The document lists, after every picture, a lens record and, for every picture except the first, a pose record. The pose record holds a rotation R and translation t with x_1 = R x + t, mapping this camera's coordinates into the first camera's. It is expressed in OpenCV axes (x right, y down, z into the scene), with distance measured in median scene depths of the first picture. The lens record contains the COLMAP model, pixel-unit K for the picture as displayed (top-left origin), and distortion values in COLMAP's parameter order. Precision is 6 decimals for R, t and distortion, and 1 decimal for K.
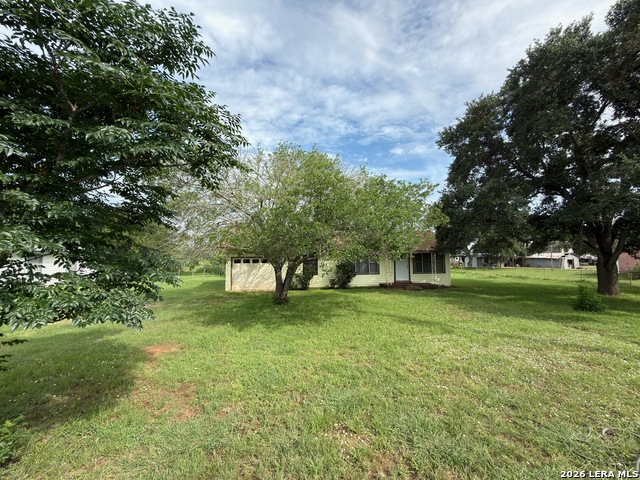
lens RADIAL K [[259.9, 0, 320.0], [0, 259.9, 240.0], [0, 0, 1]] dist [0.000689, 0.000097]
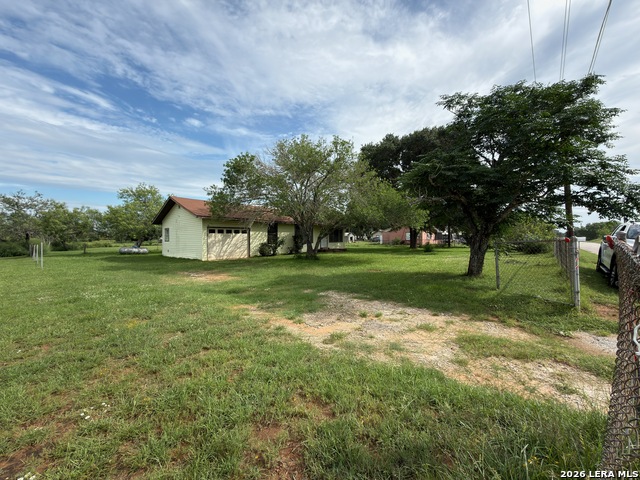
lens RADIAL K [[259.9, 0, 320.0], [0, 259.9, 240.0], [0, 0, 1]] dist [0.000689, 0.000097]
pose [[0.714172, -0.000292, 0.699970, -0.711514], [-0.053504, 0.997051, 0.055007, 0.036818], [-0.697923, -0.076736, 0.712050, -0.023556]]
